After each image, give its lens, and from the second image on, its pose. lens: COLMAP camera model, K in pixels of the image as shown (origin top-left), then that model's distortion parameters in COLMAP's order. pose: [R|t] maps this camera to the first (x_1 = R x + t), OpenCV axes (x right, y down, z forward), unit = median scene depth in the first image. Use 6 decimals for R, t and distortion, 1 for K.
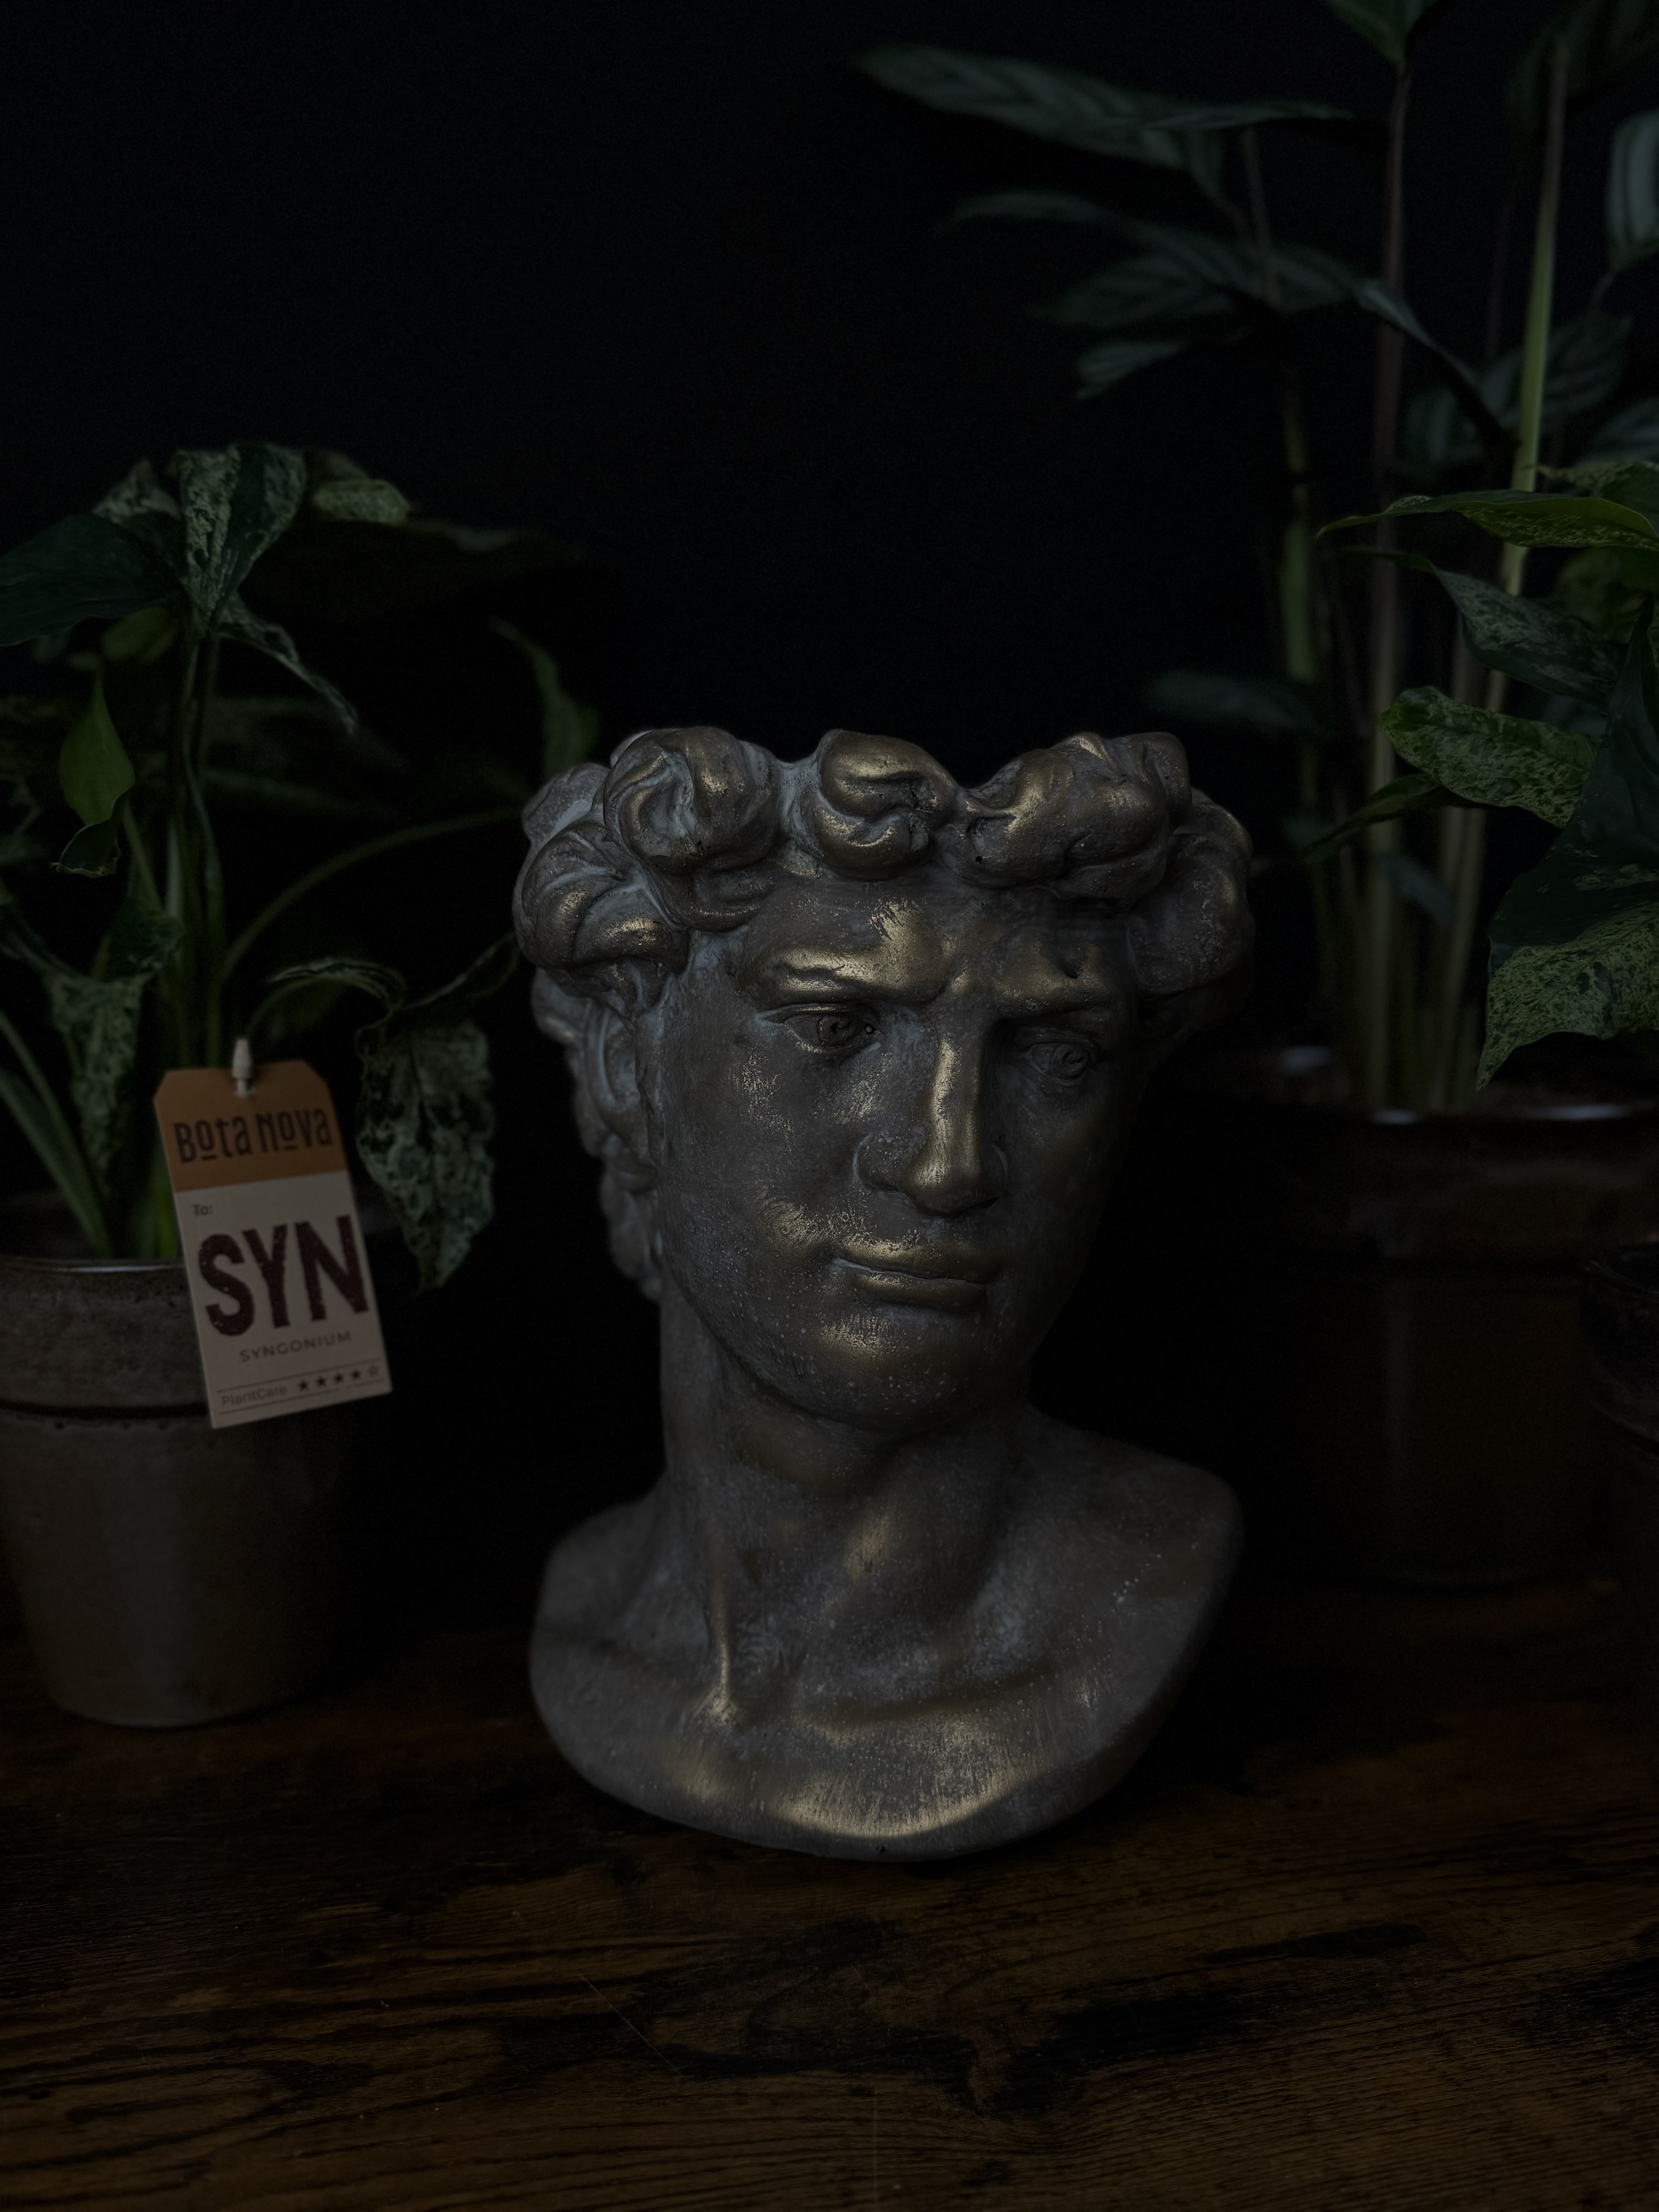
lens RADIAL K [[1860.1, 0, 796.1], [0, 1860.1, 1062.4], [0, 0, 1]] dist [-0.048723, 0.020653]
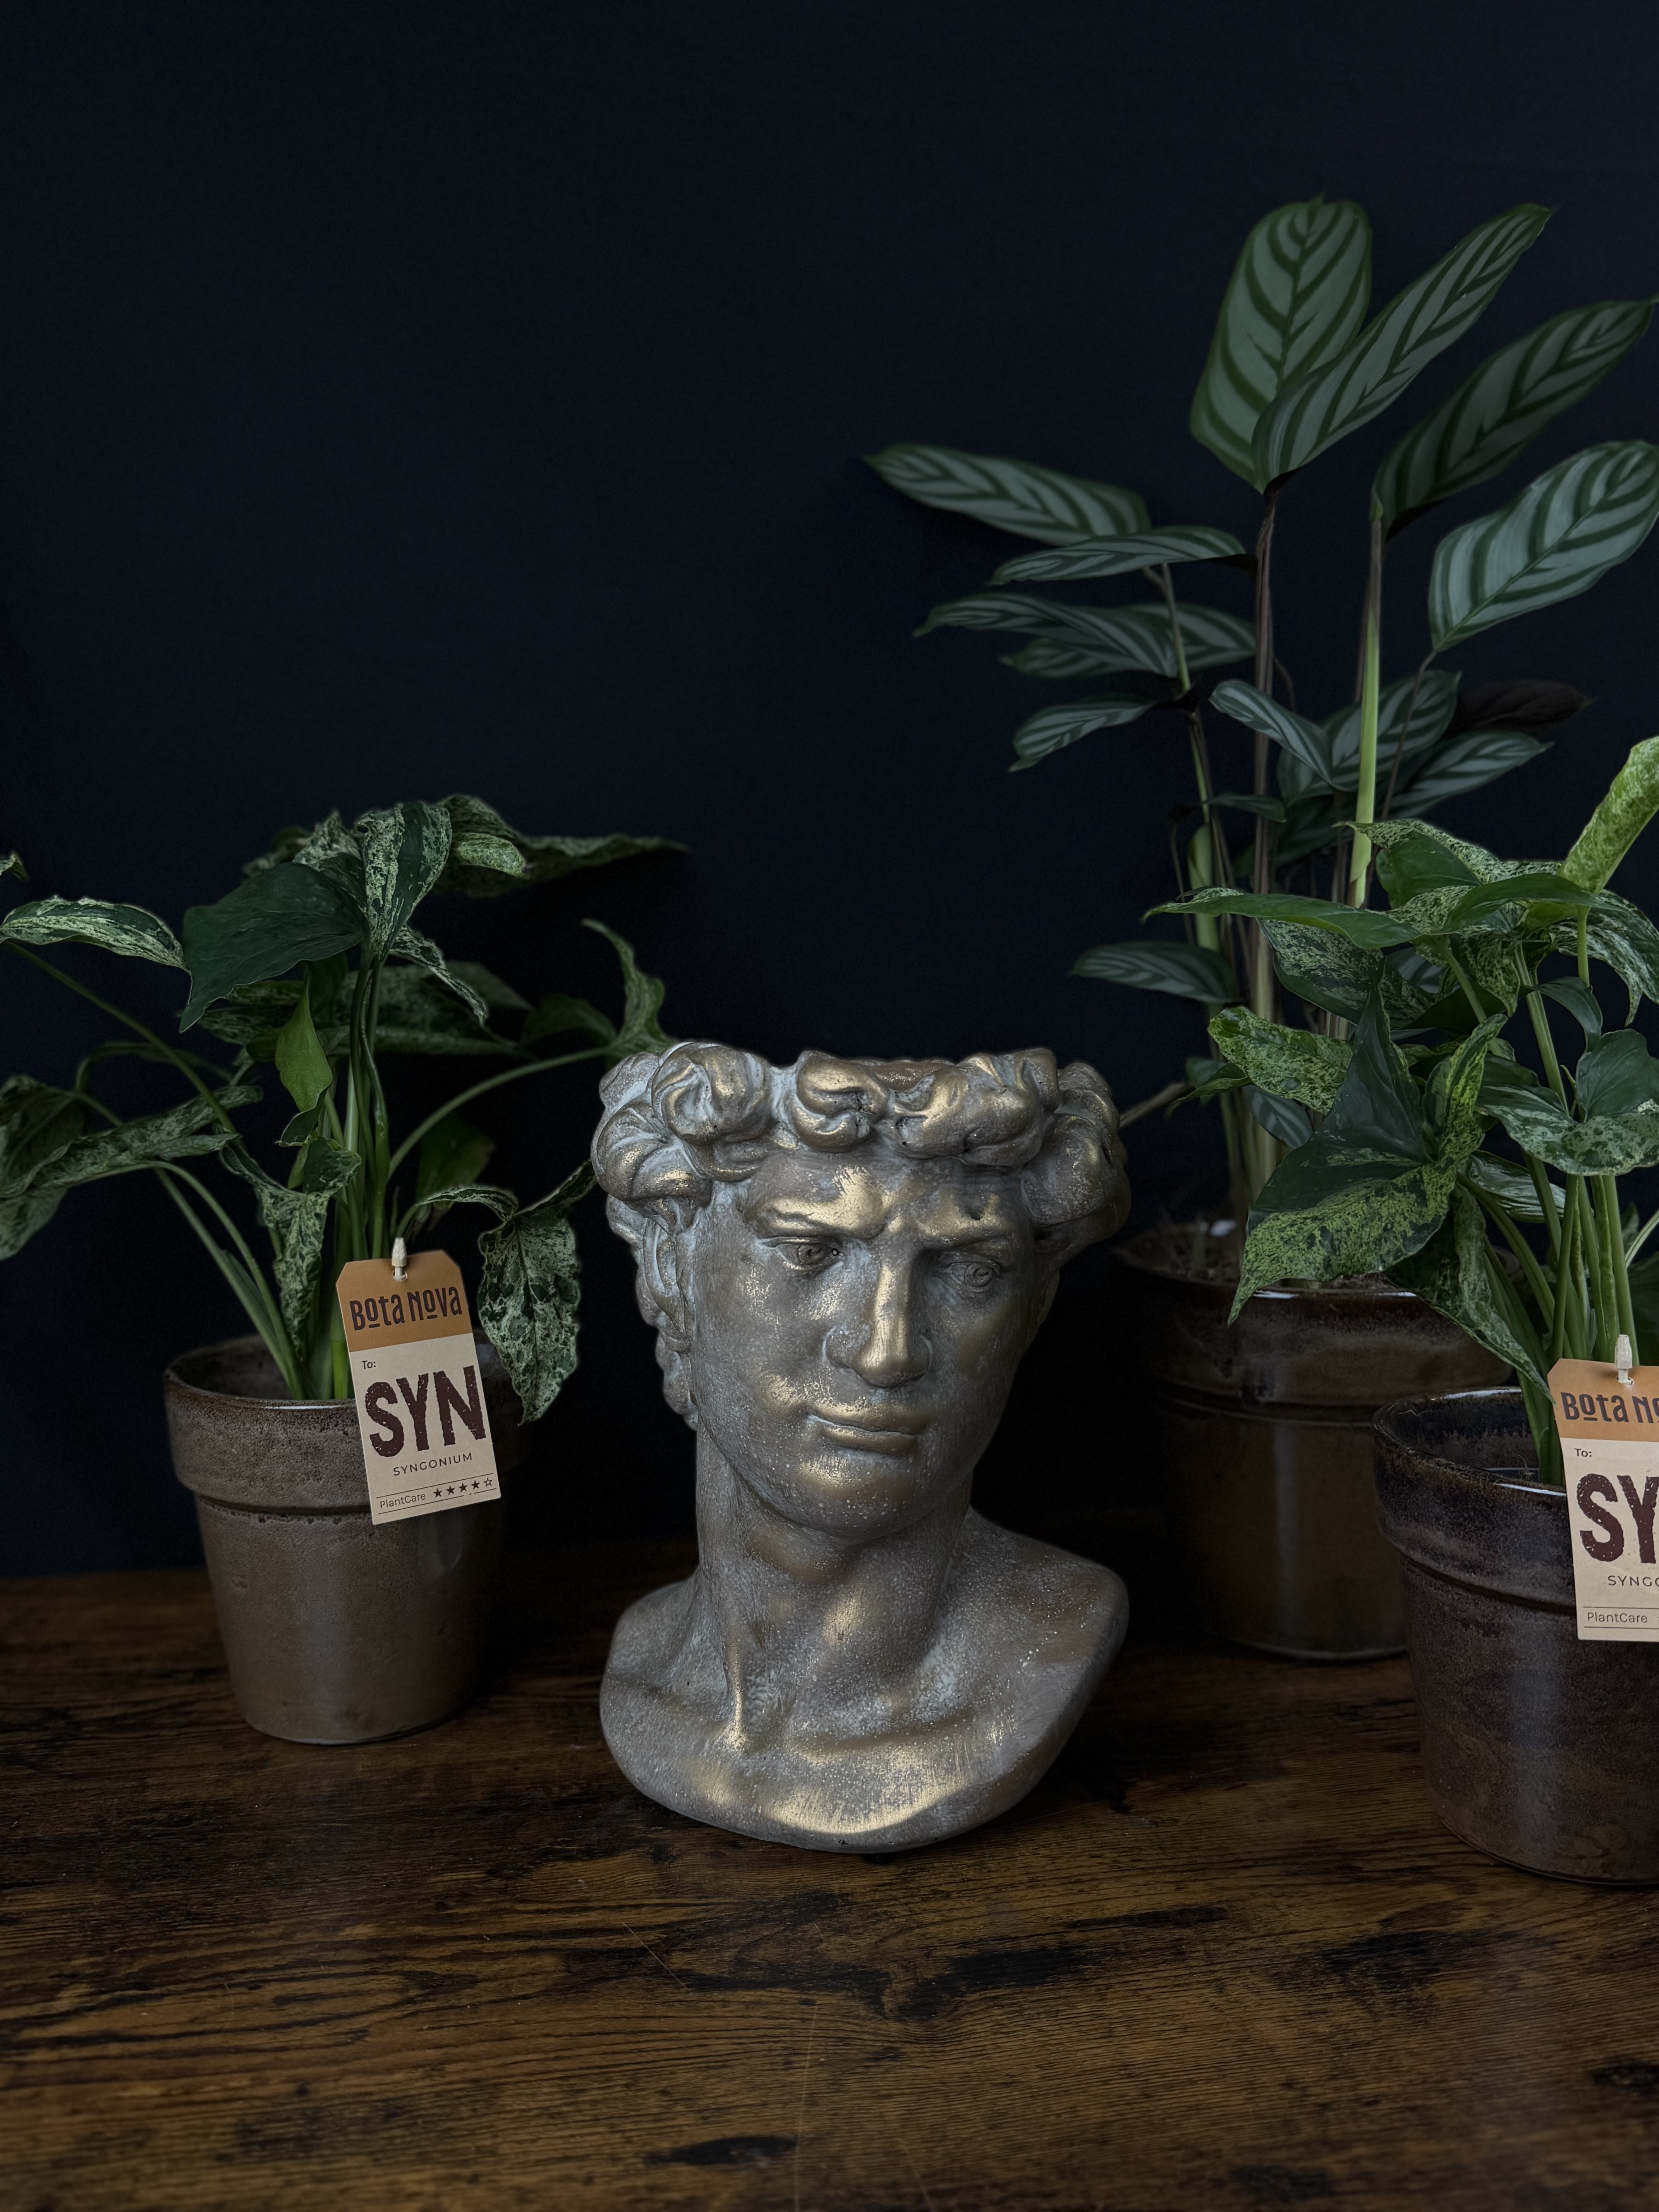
lens RADIAL K [[1860.1, 0, 824.0], [0, 1860.1, 991.9], [0, 0, 1]] dist [-0.048723, 0.020653]
pose [[0.998579, 0.003437, -0.053190, 0.108302], [-0.006871, 0.997893, -0.064517, -0.129136], [0.052856, 0.064791, 0.996498, -0.445264]]
